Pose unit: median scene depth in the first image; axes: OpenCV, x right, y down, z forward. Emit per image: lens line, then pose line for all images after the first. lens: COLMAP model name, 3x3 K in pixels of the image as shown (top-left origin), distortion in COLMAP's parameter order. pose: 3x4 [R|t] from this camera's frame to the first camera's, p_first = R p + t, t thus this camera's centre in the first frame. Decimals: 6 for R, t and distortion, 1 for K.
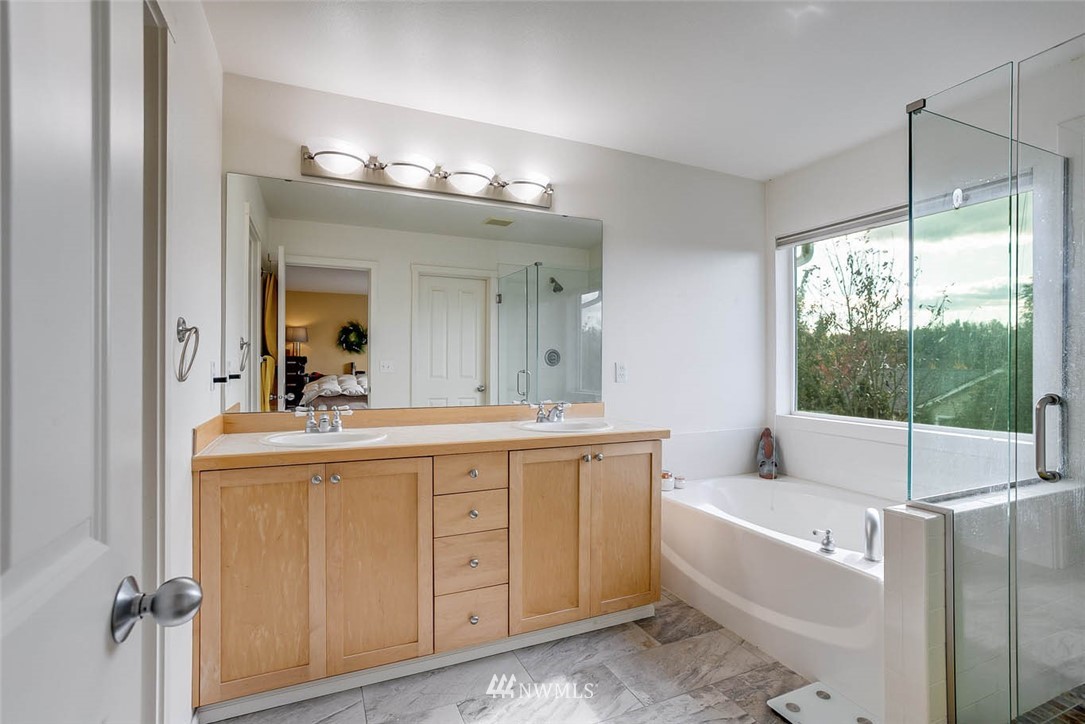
lens RADIAL K [[527.8, 0, 539.7], [0, 527.8, 360.5], [0, 0, 1]] dist [-0.066920, 0.026607]
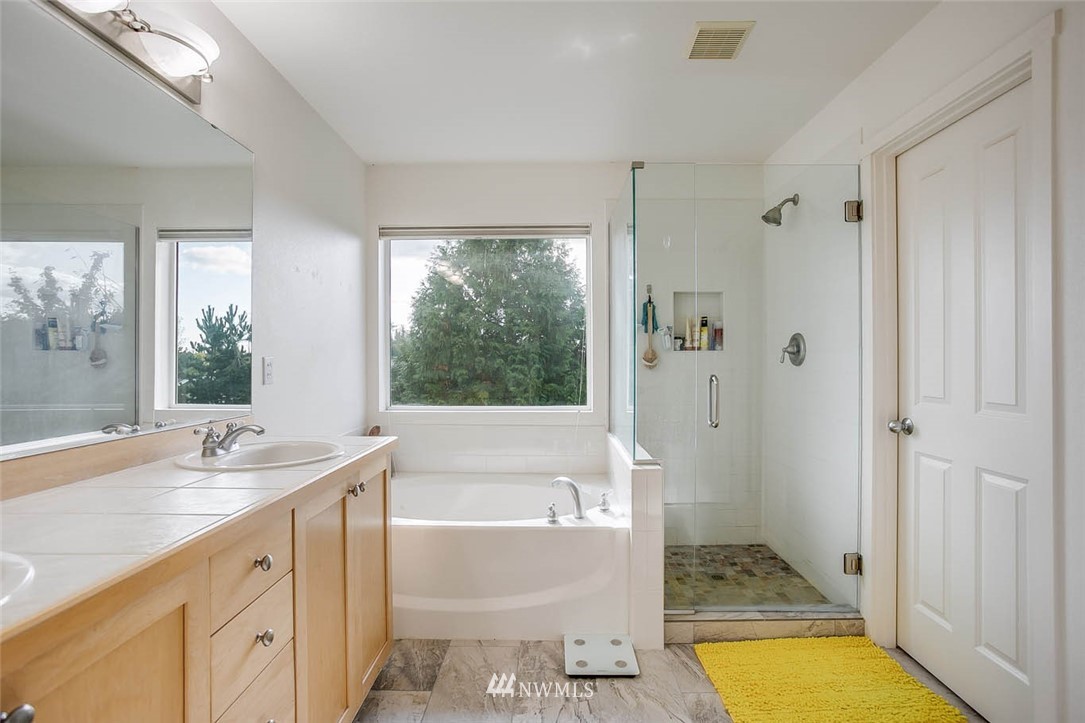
lens RADIAL K [[527.8, 0, 539.7], [0, 527.8, 360.0], [0, 0, 1]] dist [-0.066920, 0.026607]
pose [[0.393938, -0.006132, 0.919117, -0.465652], [-0.001838, 0.999970, 0.007459, 0.002411], [-0.919135, -0.004628, 0.393915, 0.511878]]
